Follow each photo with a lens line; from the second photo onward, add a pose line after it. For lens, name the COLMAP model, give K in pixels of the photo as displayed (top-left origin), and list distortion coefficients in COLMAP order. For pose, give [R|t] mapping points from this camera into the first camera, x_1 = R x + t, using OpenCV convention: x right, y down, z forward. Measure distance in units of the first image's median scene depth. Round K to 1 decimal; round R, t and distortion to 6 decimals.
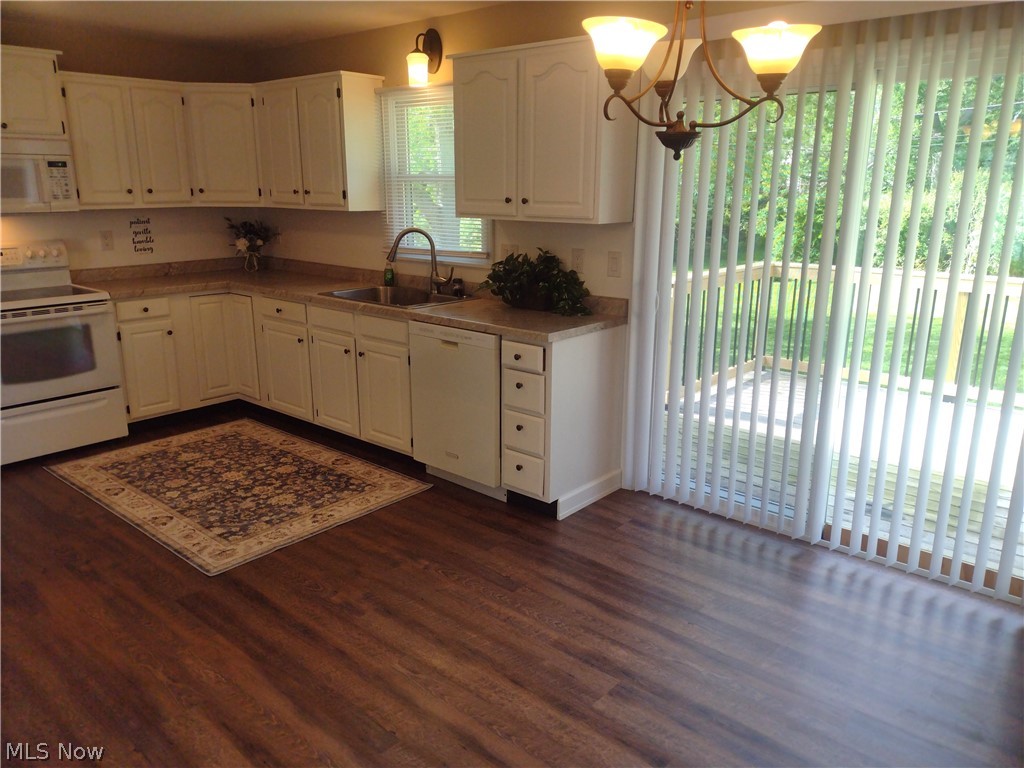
lens RADIAL K [[761.2, 0, 512.0], [0, 761.2, 384.0], [0, 0, 1]] dist [0.030914, -0.053986]
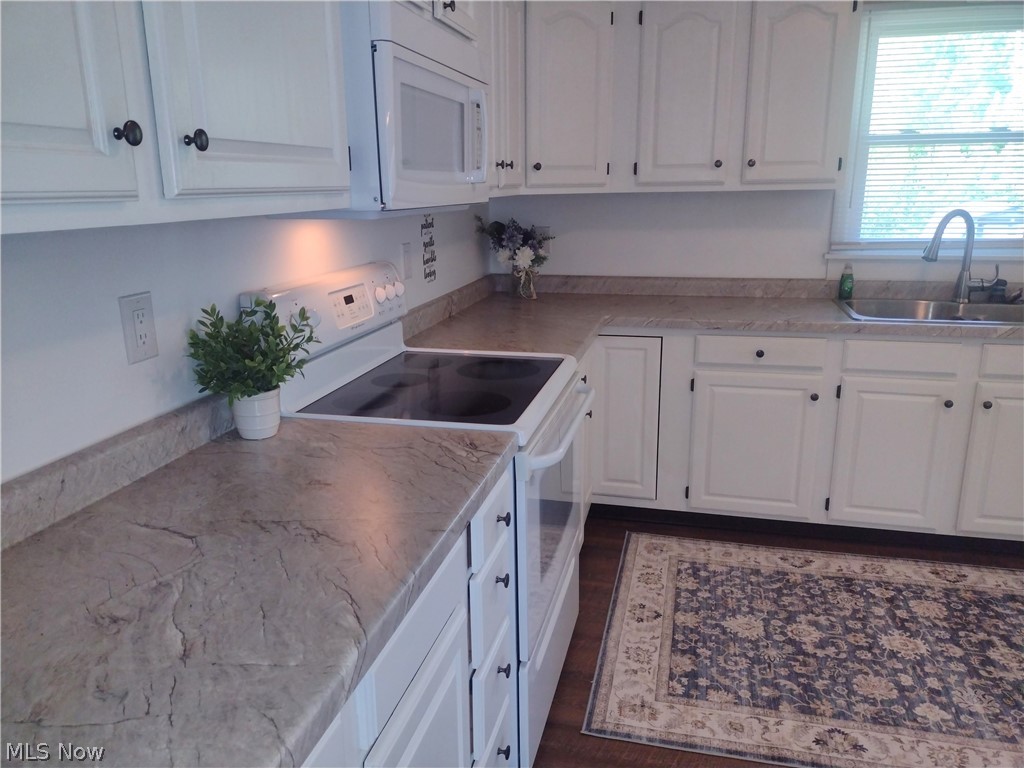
lens RADIAL K [[792.9, 0, 506.7], [0, 792.9, 369.3], [0, 0, 1]] dist [0.056500, -0.051809]
pose [[0.887357, -0.124239, 0.444029, -0.887679], [0.130726, 0.991288, 0.016117, -0.137965], [-0.442163, 0.043745, 0.895867, 0.581655]]
